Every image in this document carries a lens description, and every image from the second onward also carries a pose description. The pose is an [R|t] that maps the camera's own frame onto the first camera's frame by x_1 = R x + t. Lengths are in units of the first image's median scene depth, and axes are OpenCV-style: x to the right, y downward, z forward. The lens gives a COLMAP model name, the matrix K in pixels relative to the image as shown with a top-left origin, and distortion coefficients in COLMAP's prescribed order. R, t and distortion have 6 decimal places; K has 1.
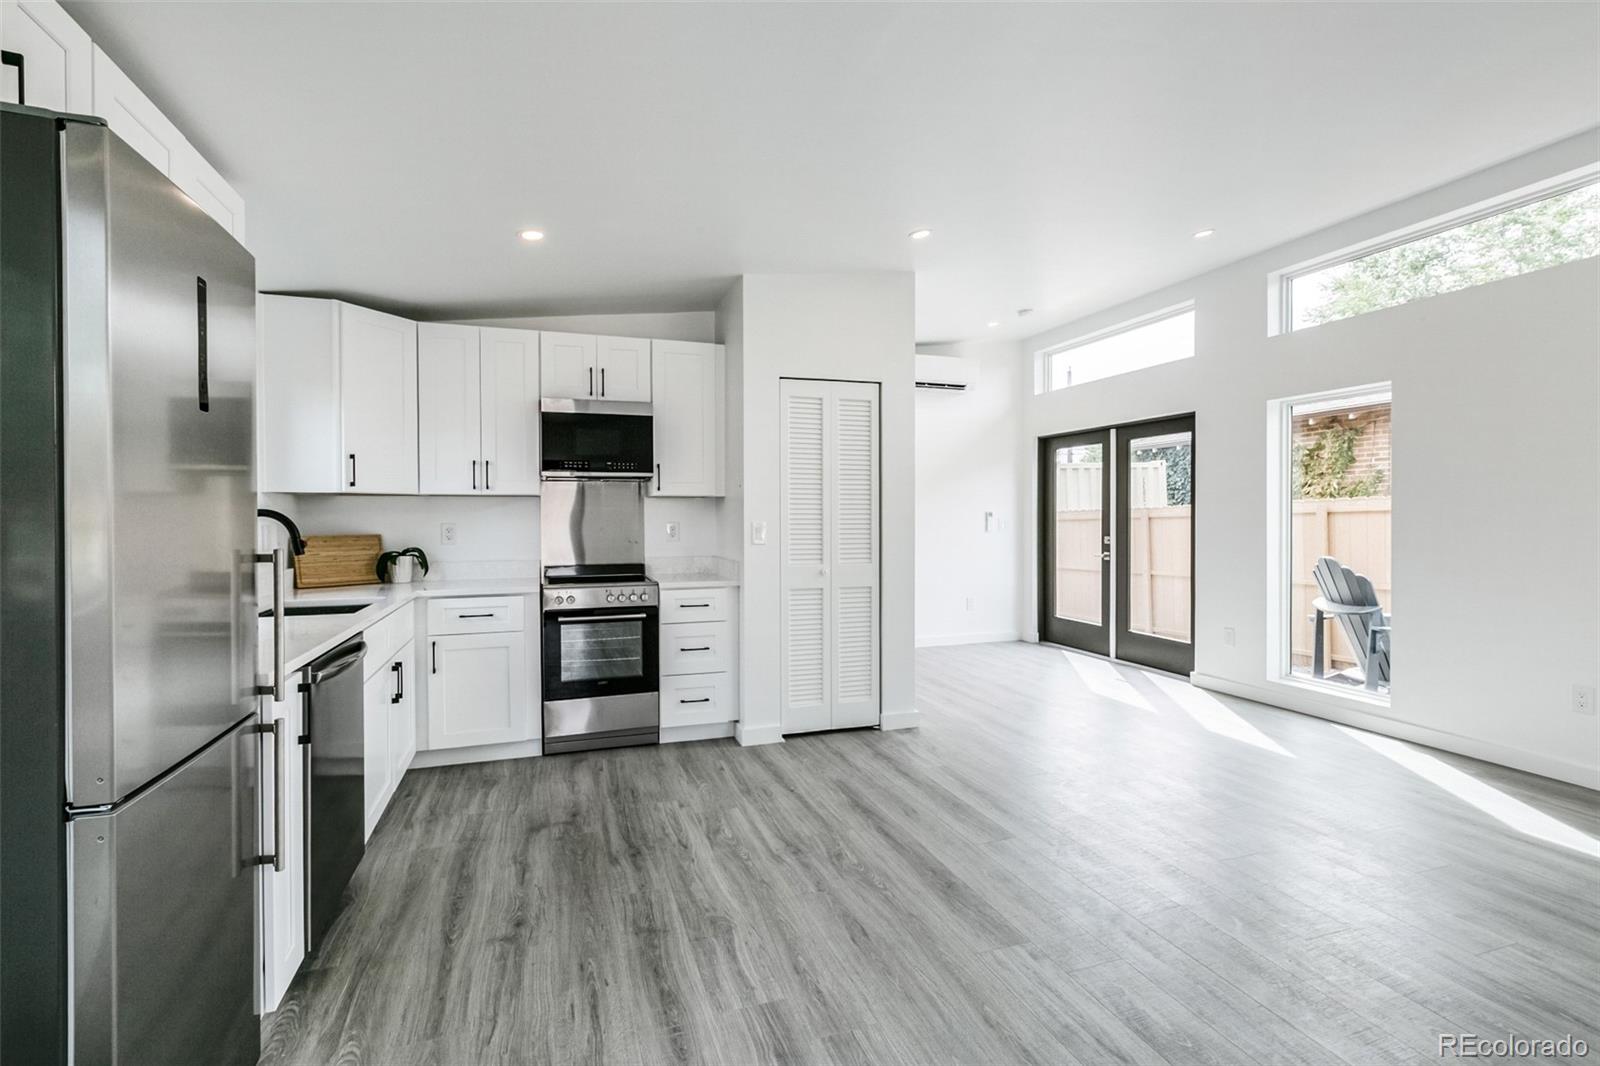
lens RADIAL K [[719.7, 0, 788.6], [0, 719.7, 523.0], [0, 0, 1]] dist [0.003456, -0.000072]
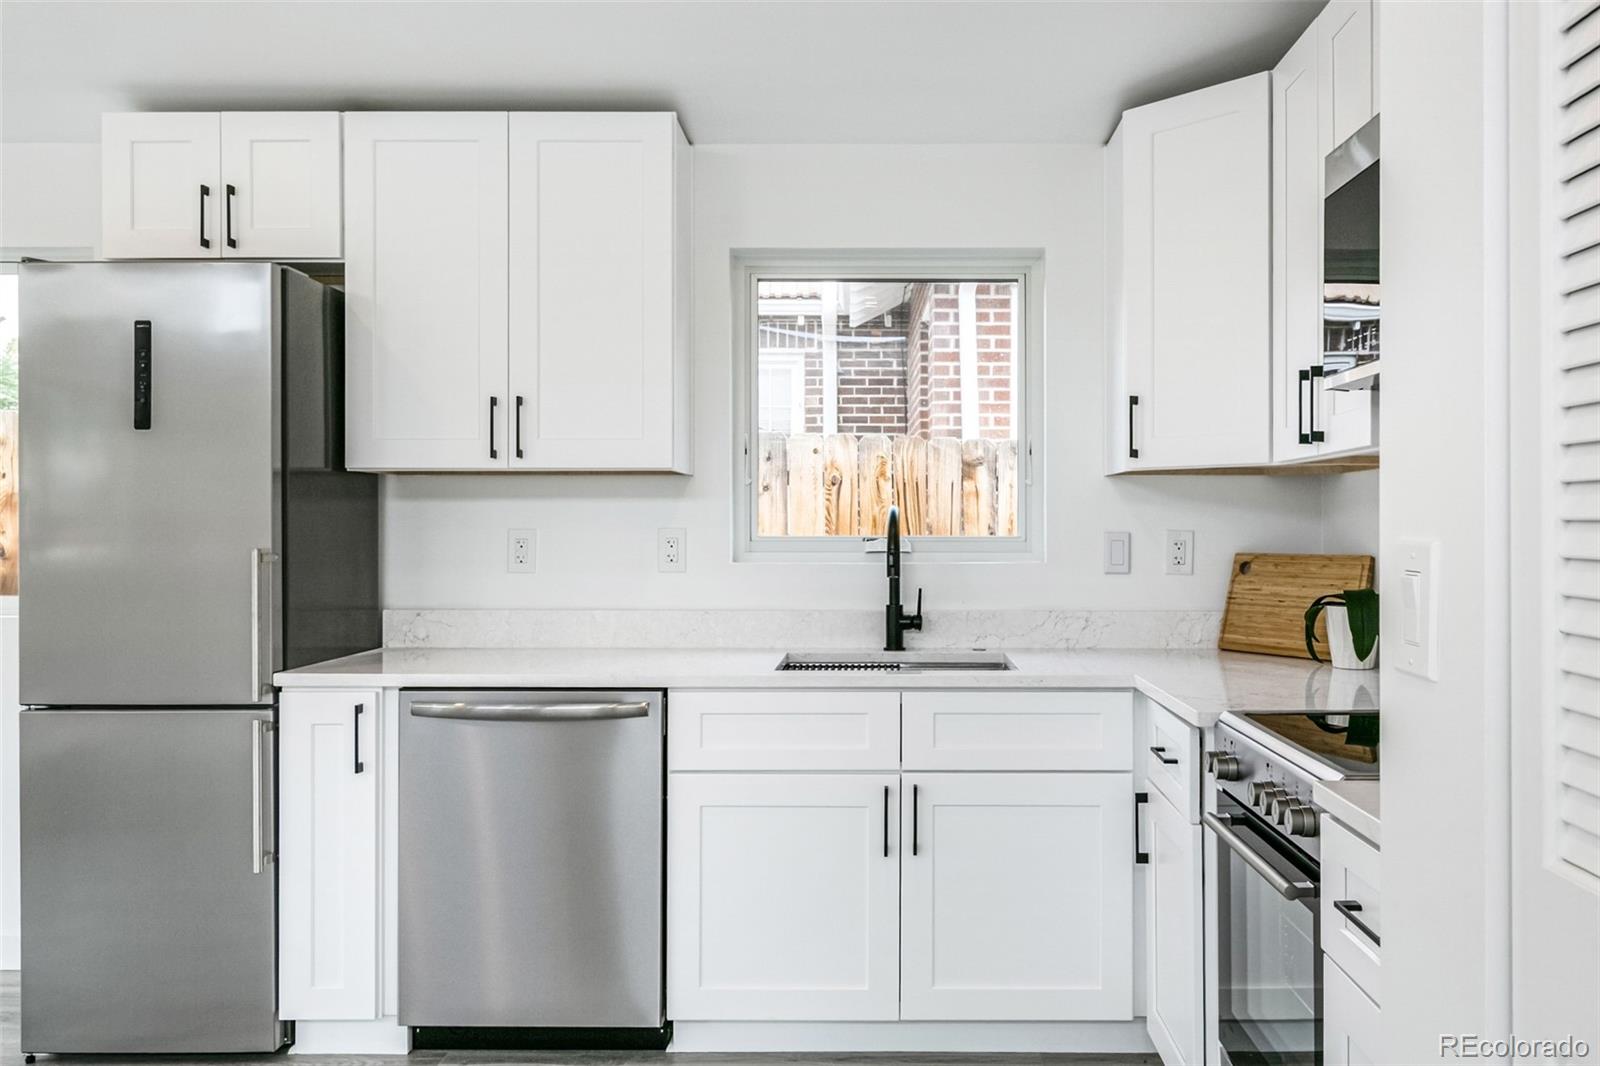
lens RADIAL K [[1250.2, 0, 885.5], [0, 1250.2, 525.0], [0, 0, 1]] dist [0.005762, -0.003206]
pose [[-0.321548, 0.003067, -0.946888, 0.271635], [-0.006928, 0.999960, 0.005592, -0.005565], [0.946868, 0.008358, -0.321514, 0.990466]]
